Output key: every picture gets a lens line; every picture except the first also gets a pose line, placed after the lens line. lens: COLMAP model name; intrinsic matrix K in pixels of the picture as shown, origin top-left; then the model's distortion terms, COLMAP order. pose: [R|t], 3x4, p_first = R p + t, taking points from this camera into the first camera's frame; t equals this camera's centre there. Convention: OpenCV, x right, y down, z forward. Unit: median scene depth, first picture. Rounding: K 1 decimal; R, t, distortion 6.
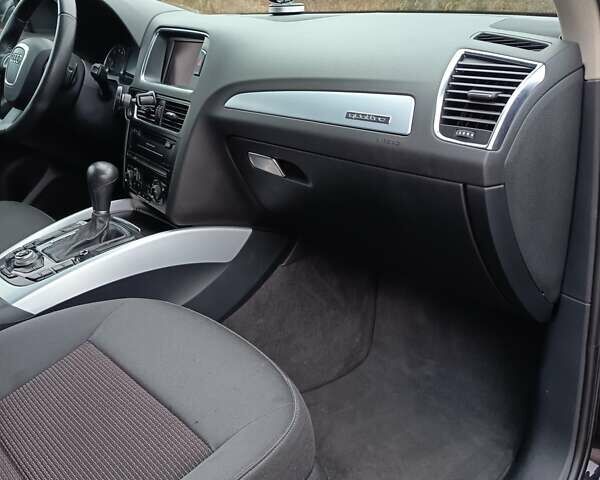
lens RADIAL K [[542.9, 0, 299.9], [0, 542.9, 236.2], [0, 0, 1]] dist [0.123217, -0.196632]
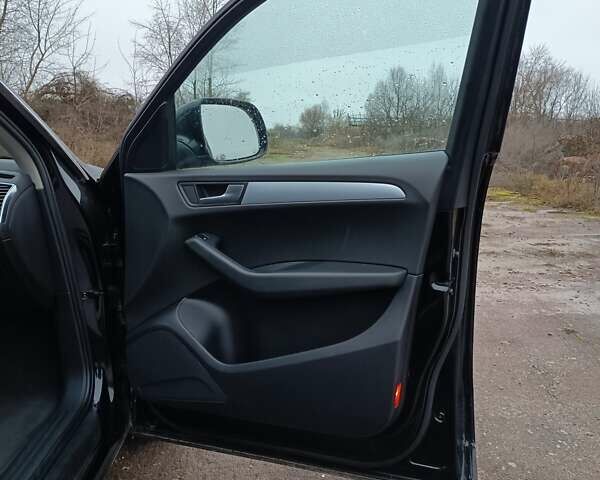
lens RADIAL K [[565.6, 0, 325.7], [0, 565.6, 239.8], [0, 0, 1]] dist [0.133596, -0.229711]
pose [[0.613638, -0.144642, 0.776227, -0.606732], [0.318766, 0.944786, -0.075946, 0.461902], [-0.722383, 0.294038, 0.625863, -1.248705]]
